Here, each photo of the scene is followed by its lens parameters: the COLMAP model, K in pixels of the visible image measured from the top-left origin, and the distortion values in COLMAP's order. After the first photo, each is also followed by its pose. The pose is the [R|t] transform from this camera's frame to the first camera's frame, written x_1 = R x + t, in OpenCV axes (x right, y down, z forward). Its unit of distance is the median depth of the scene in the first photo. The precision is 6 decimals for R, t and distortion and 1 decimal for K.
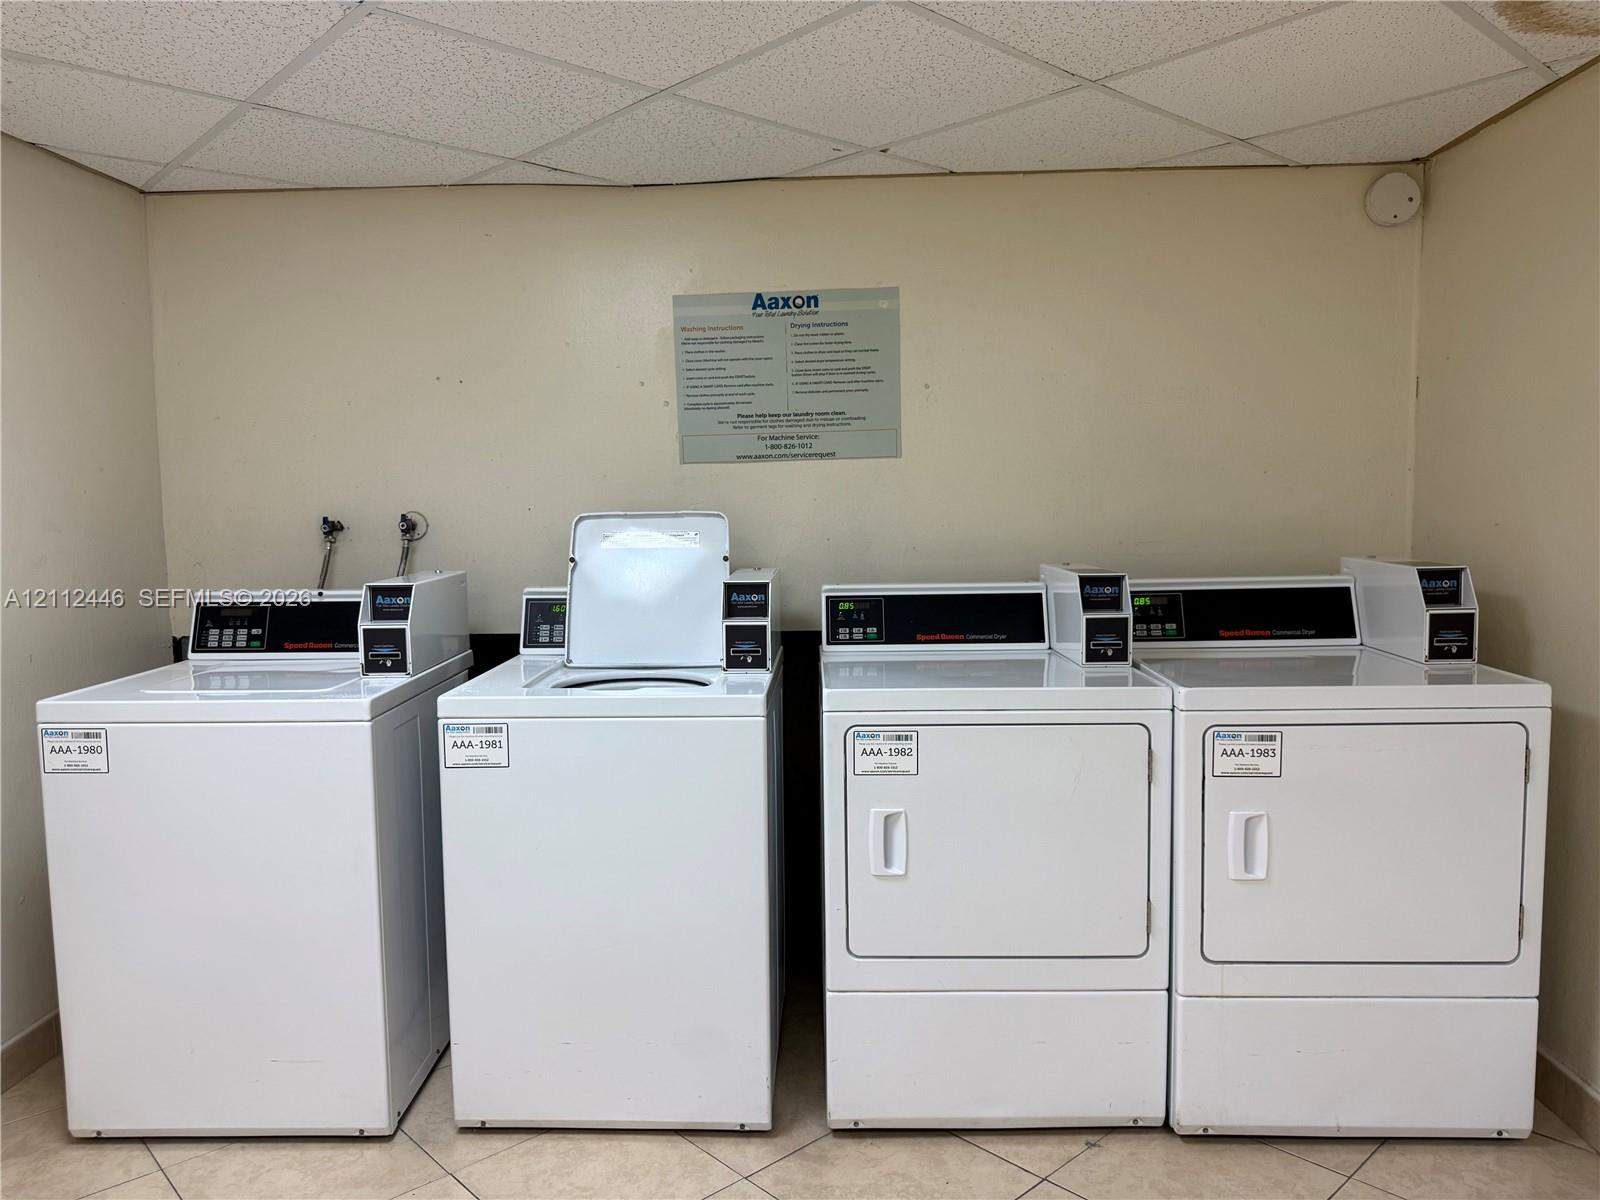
lens RADIAL K [[1129.1, 0, 799.8], [0, 1129.1, 606.8], [0, 0, 1]] dist [-0.000267, -0.011494]
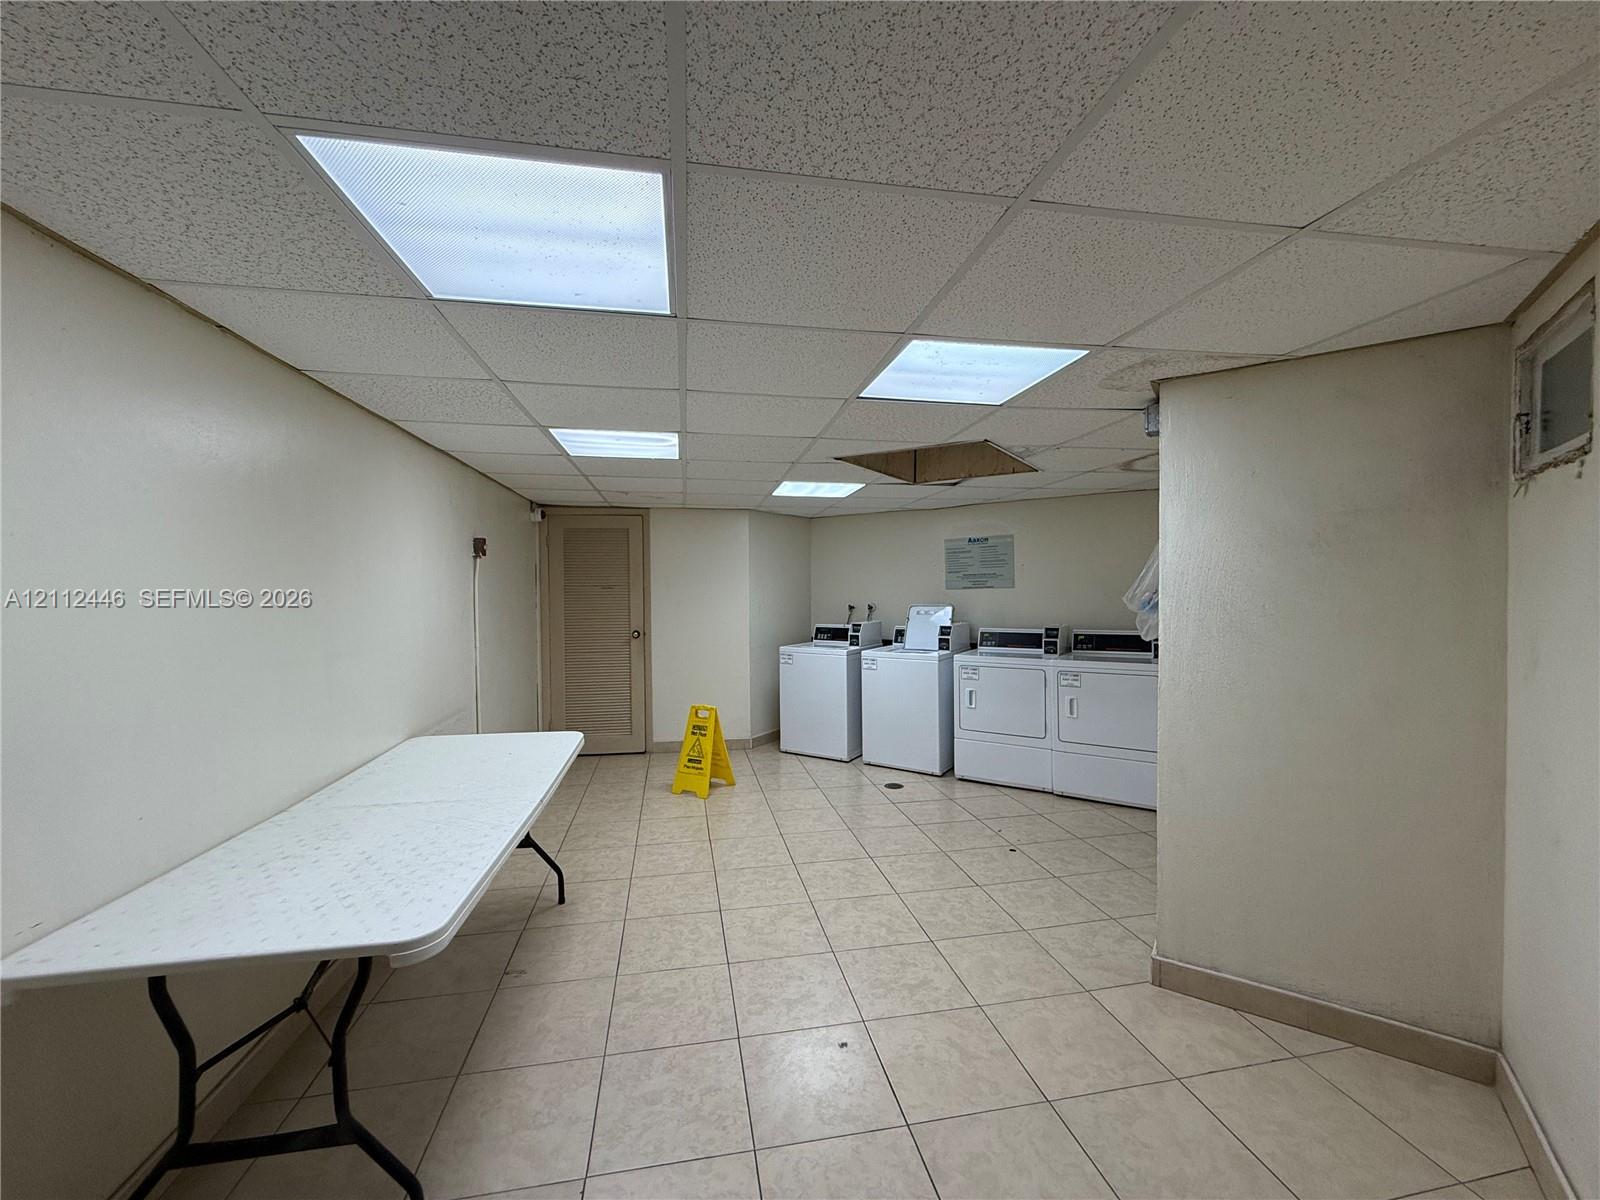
lens RADIAL K [[634.3, 0, 799.9], [0, 634.3, 600.1], [0, 0, 1]] dist [0.000617, 0.000137]
pose [[0.843140, 0.011576, -0.537569, 0.584688], [-0.047252, 0.997496, -0.052631, 0.021736], [0.535614, 0.069776, 0.841576, -0.859053]]
